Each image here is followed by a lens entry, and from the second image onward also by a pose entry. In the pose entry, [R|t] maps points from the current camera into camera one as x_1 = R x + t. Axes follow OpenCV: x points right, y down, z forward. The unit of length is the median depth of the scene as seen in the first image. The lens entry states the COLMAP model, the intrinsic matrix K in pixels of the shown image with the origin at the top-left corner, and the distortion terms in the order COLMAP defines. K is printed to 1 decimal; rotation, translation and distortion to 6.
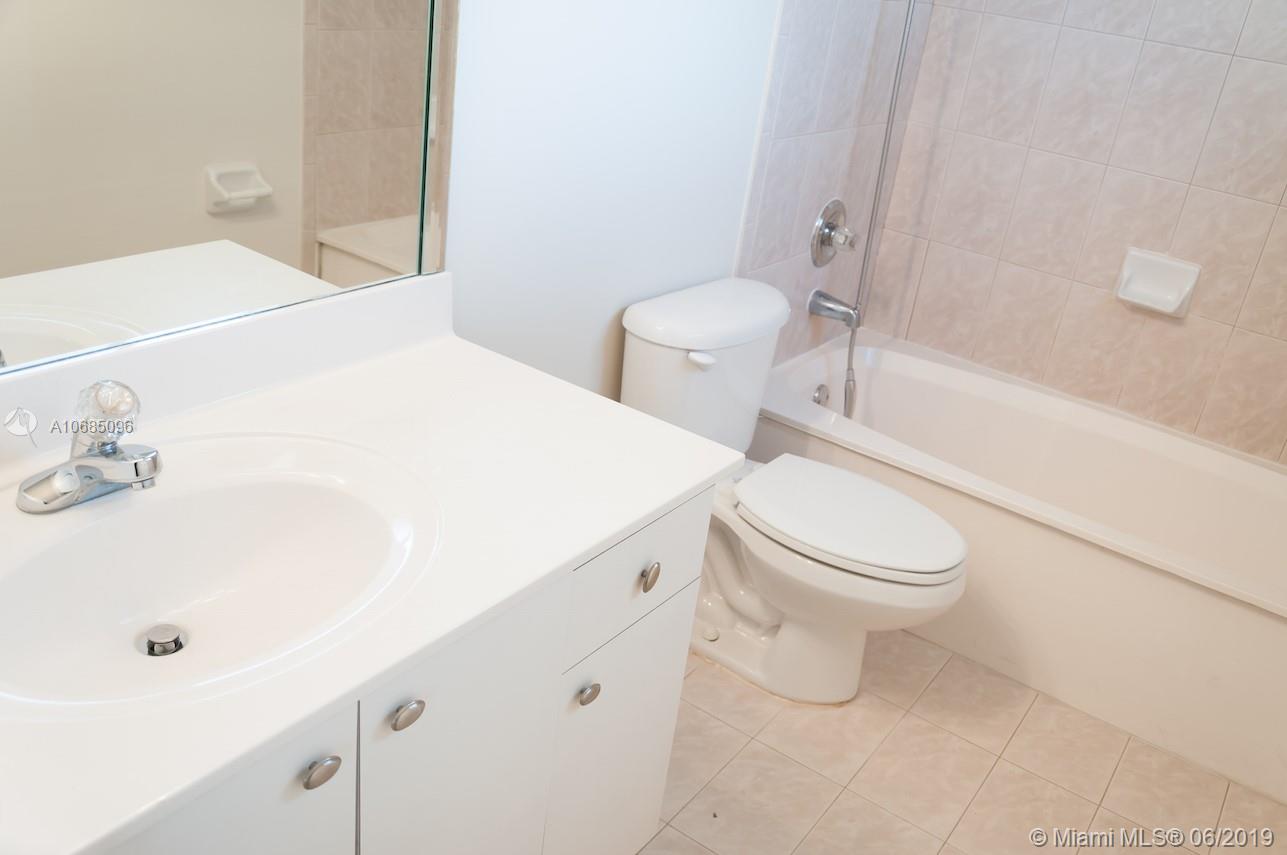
lens RADIAL K [[1075.7, 0, 637.5], [0, 1075.7, 436.3], [0, 0, 1]] dist [-0.052742, 0.044602]
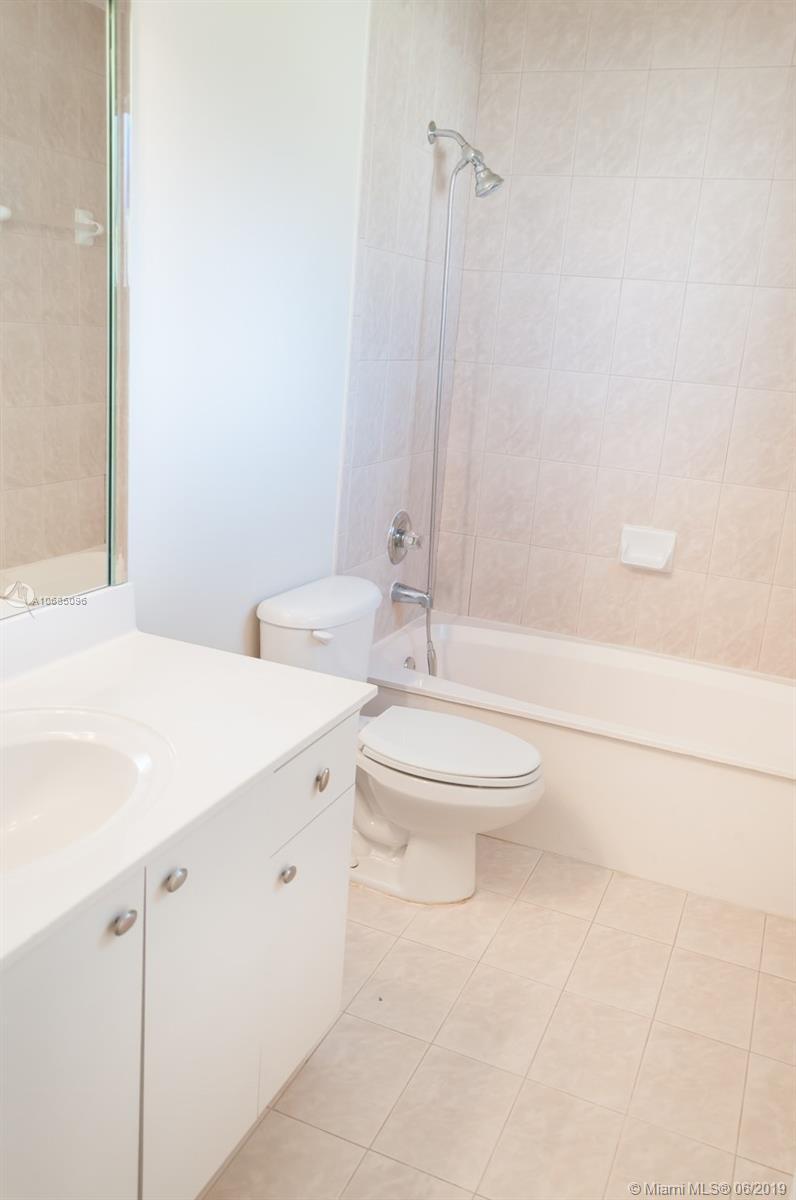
lens RADIAL K [[941.0, 0, 389.5], [0, 941.0, 588.0], [0, 0, 1]] dist [0.016115, 0.013881]
pose [[0.979218, -0.103026, 0.174692, -0.044810], [0.129035, 0.981023, -0.144722, 0.038662], [-0.156467, 0.164255, 0.973929, -0.103275]]
